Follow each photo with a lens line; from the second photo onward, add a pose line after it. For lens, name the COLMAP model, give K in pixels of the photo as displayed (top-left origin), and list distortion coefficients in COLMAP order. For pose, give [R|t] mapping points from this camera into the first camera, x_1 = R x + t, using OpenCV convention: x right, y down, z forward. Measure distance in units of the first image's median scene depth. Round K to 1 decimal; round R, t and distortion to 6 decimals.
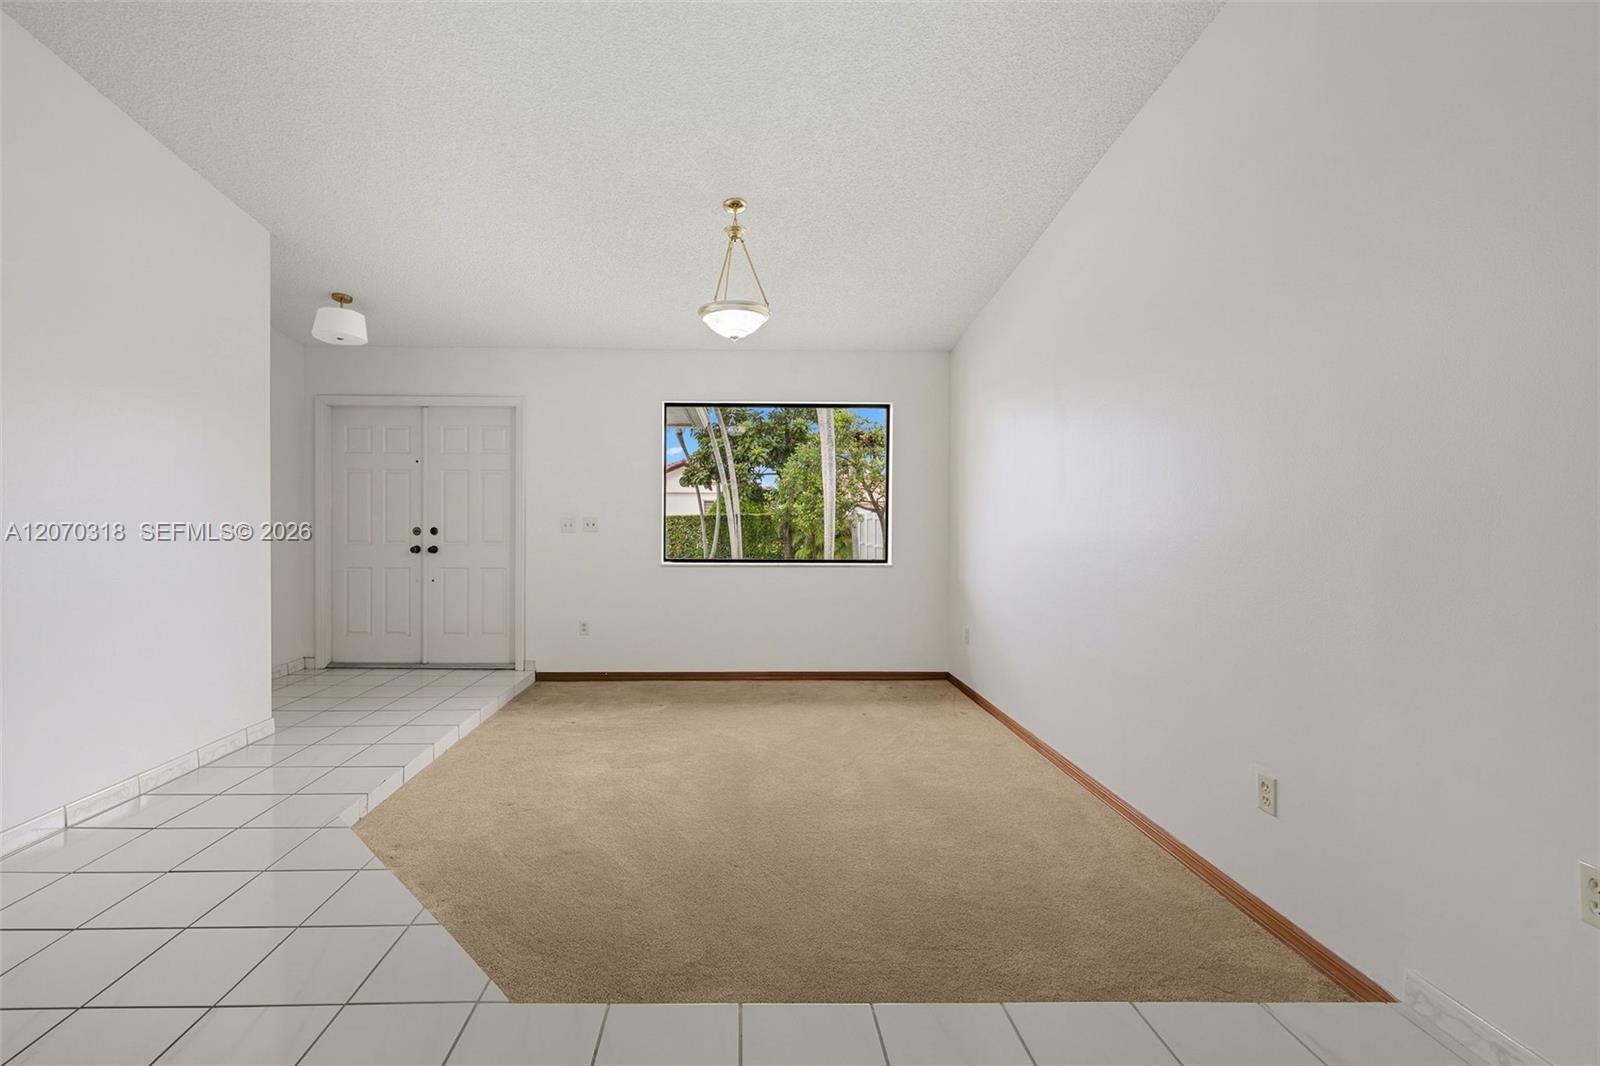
lens RADIAL K [[682.6, 0, 802.2], [0, 682.6, 525.3], [0, 0, 1]] dist [0.000482, 0.000188]
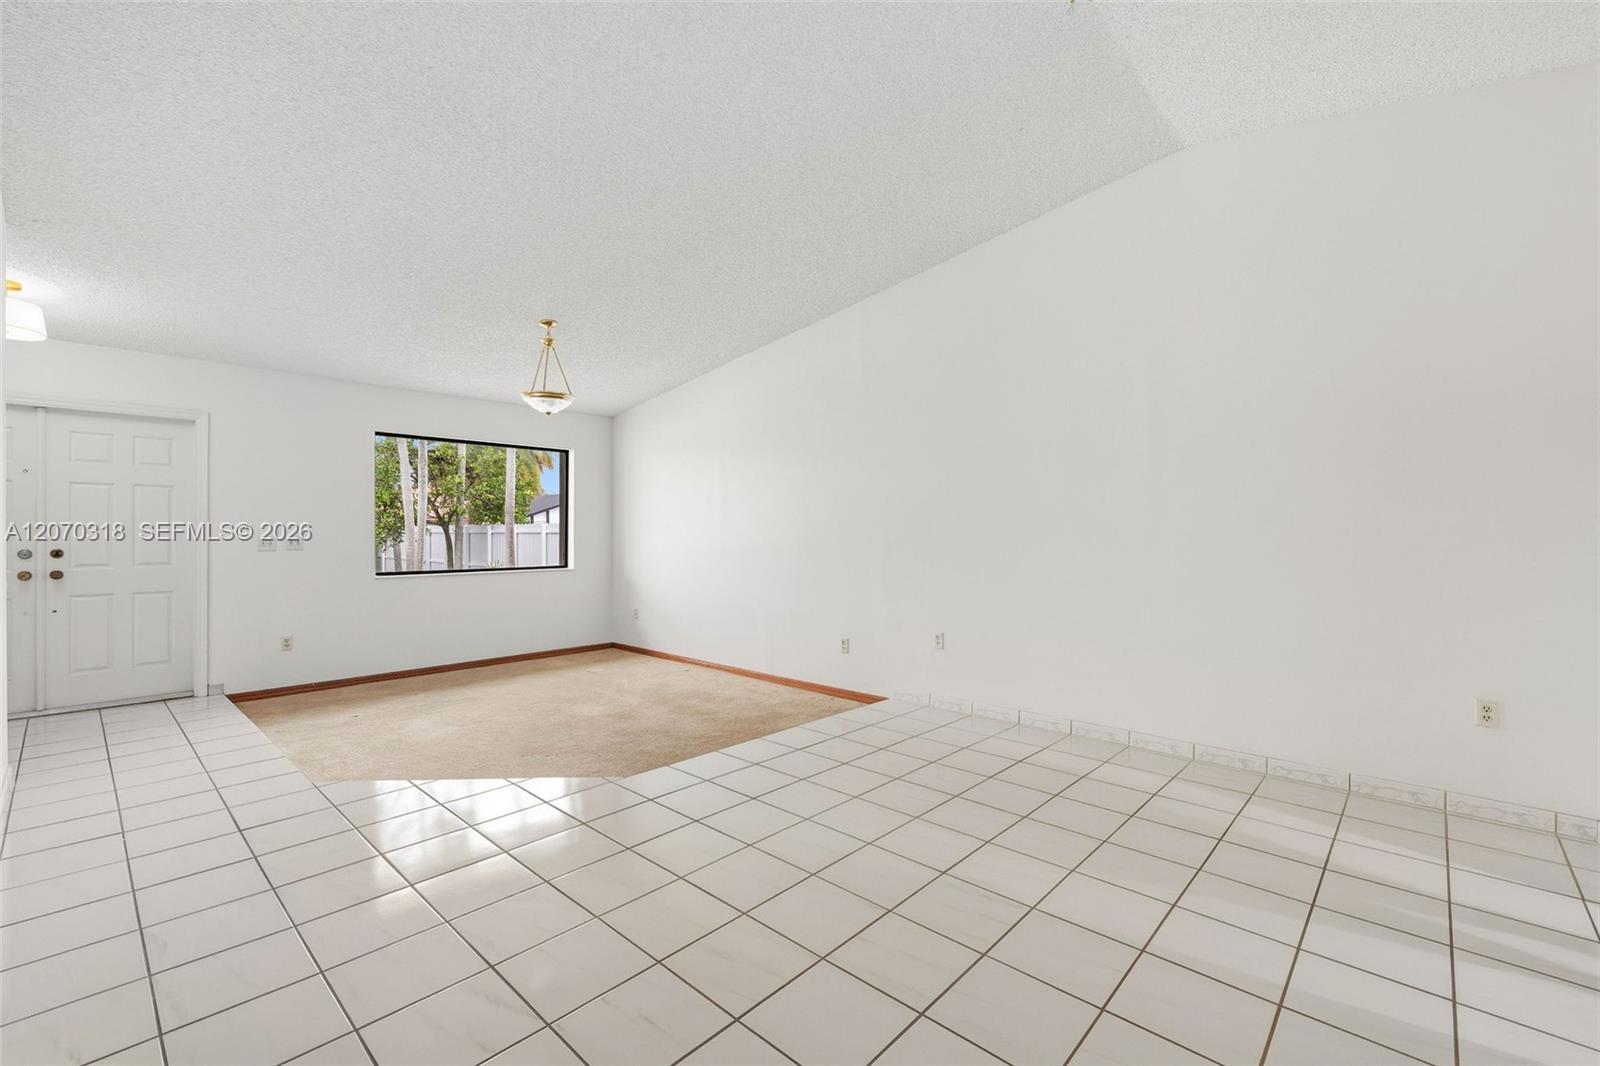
lens RADIAL K [[682.6, 0, 802.2], [0, 682.6, 525.3], [0, 0, 1]] dist [0.000482, 0.000188]
pose [[0.703981, 0.001447, 0.710217, -0.521479], [0.008639, 0.999906, -0.010601, -0.010541], [-0.710166, 0.013599, 0.703903, -0.286158]]
